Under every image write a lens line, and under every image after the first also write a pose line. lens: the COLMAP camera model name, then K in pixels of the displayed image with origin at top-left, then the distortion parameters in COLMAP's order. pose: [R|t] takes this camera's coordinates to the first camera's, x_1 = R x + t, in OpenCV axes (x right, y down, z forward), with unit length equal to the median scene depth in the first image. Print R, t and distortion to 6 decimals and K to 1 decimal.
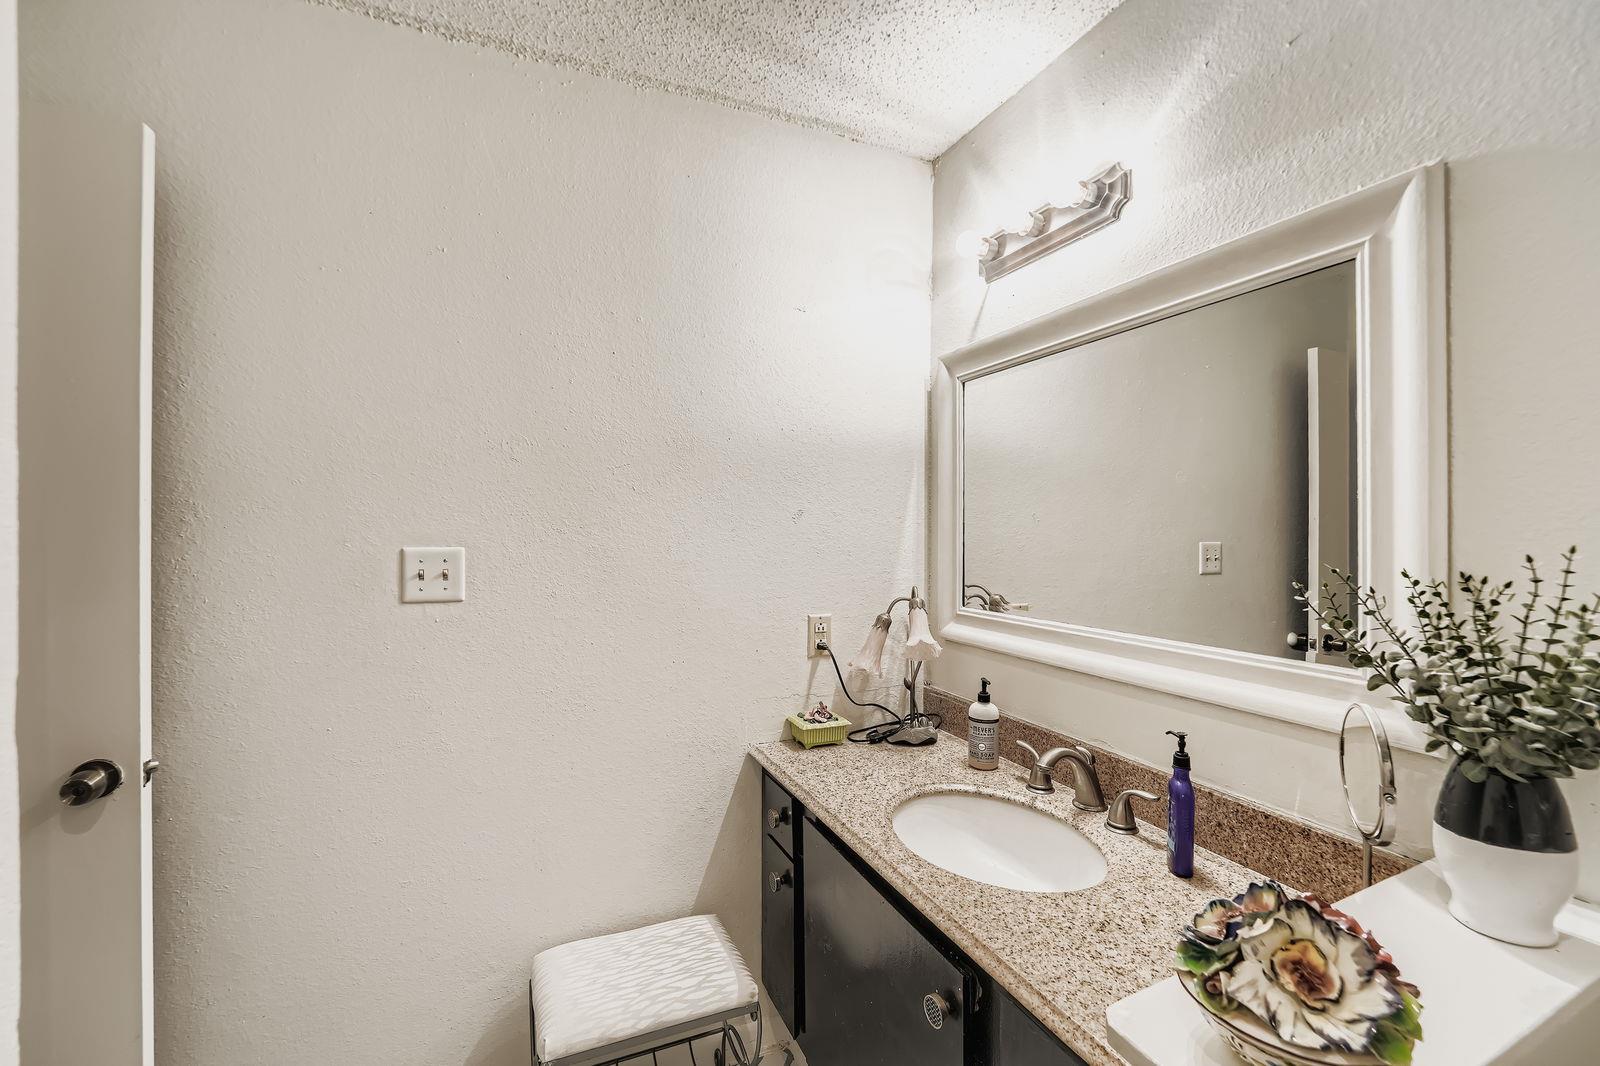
lens RADIAL K [[661.0, 0, 800.8], [0, 661.0, 532.1], [0, 0, 1]] dist [-0.004386, -0.001959]
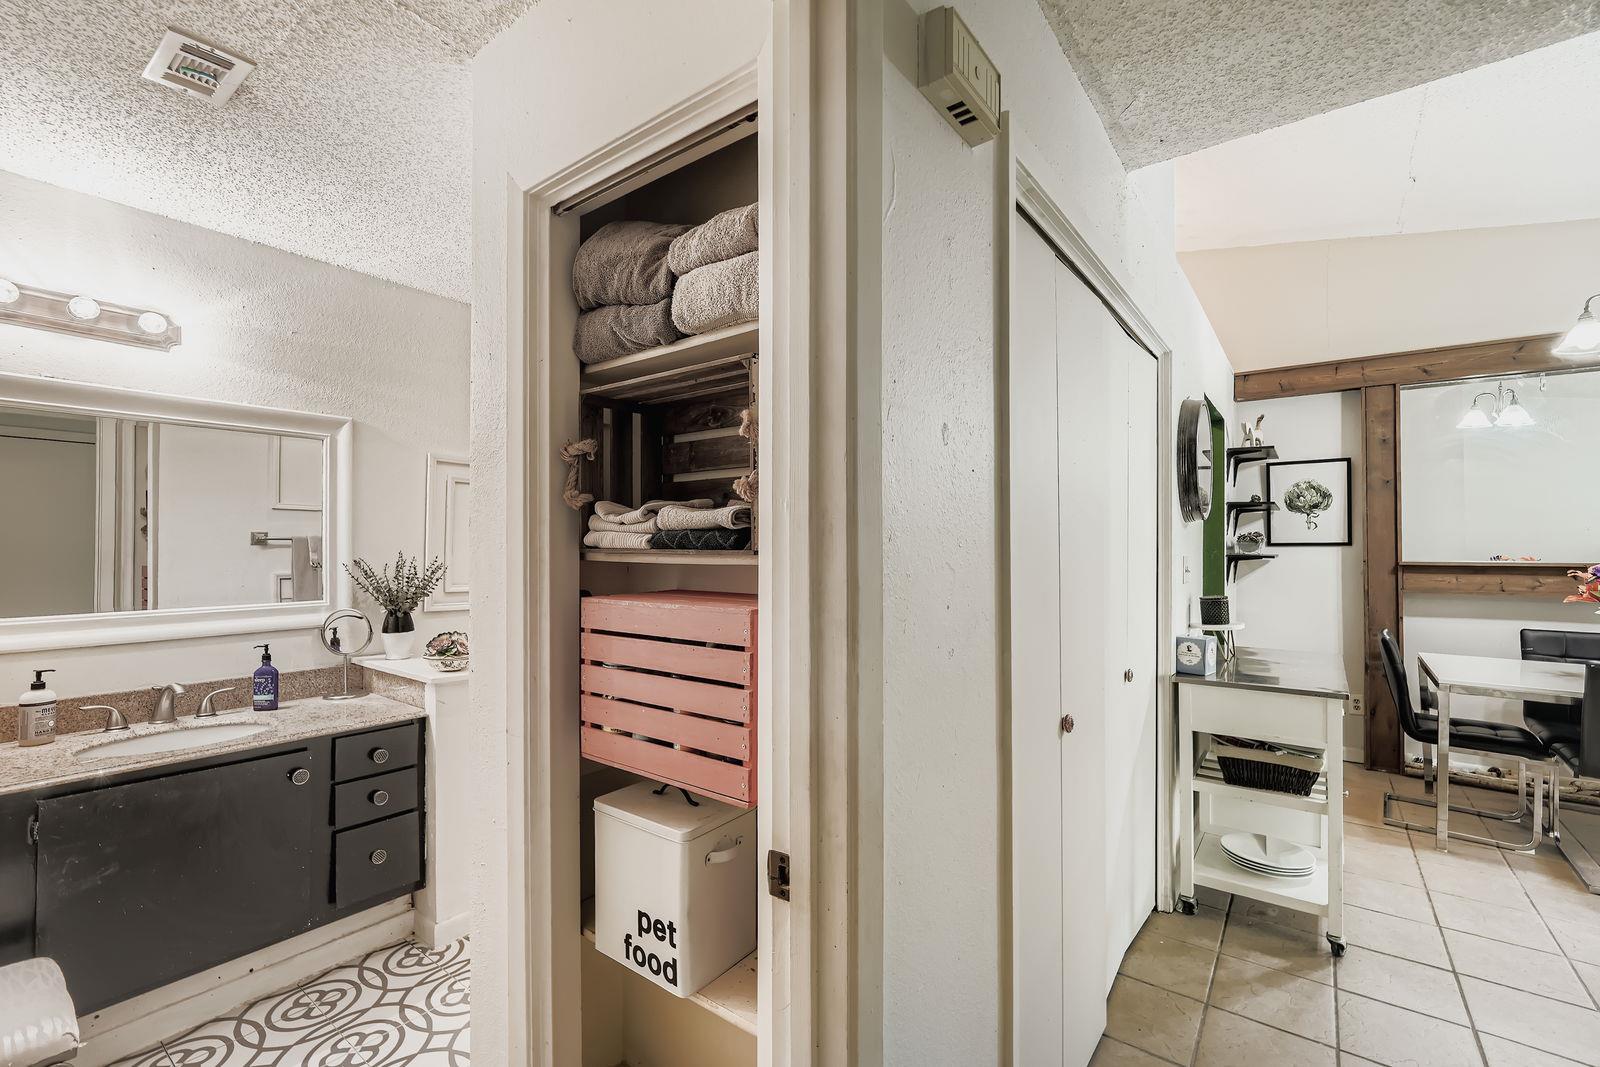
lens RADIAL K [[661.0, 0, 808.1], [0, 661.0, 541.5], [0, 0, 1]] dist [-0.004386, -0.001959]
pose [[-0.475946, 0.003671, 0.879467, -1.964158], [-0.002370, 0.999982, -0.005457, -0.007607], [-0.879471, -0.004682, -0.475929, 0.476991]]
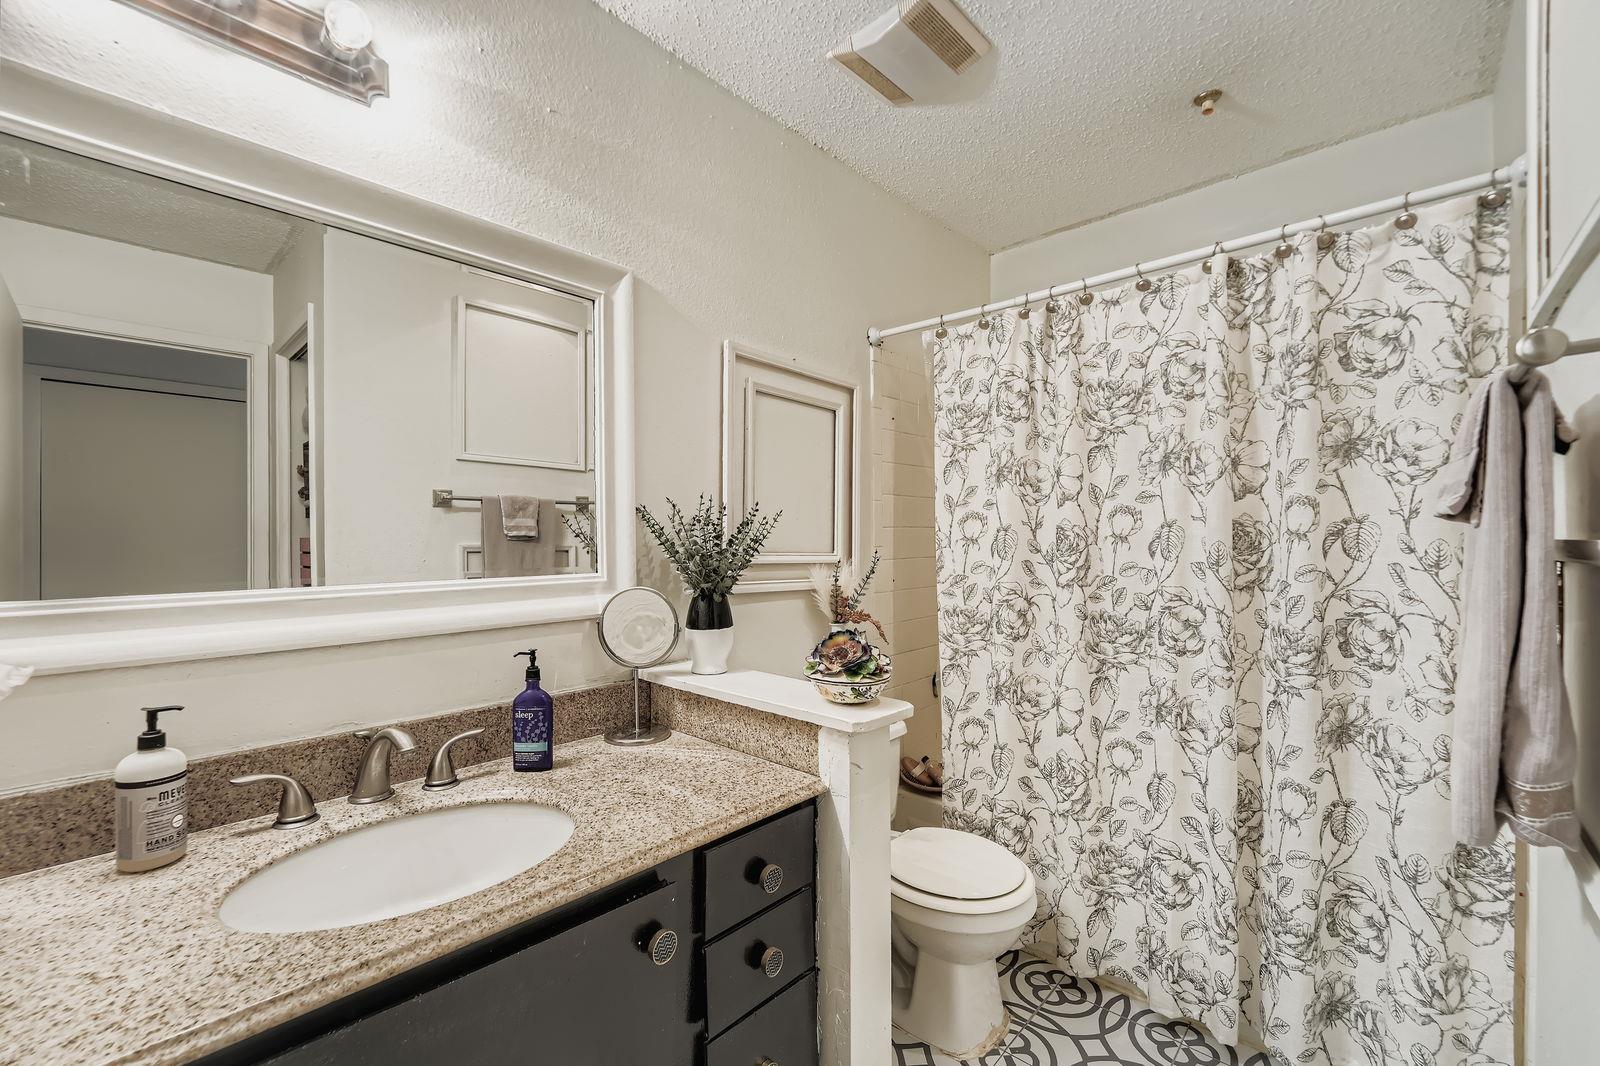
lens RADIAL K [[651.8, 0, 794.5], [0, 651.8, 536.8], [0, 0, 1]] dist [-0.005577, 0.000048]
pose [[-0.361654, -0.000539, 0.932312, -0.609780], [0.007119, 0.999969, 0.003340, 0.106526], [-0.932285, 0.007845, -0.361639, 0.950462]]
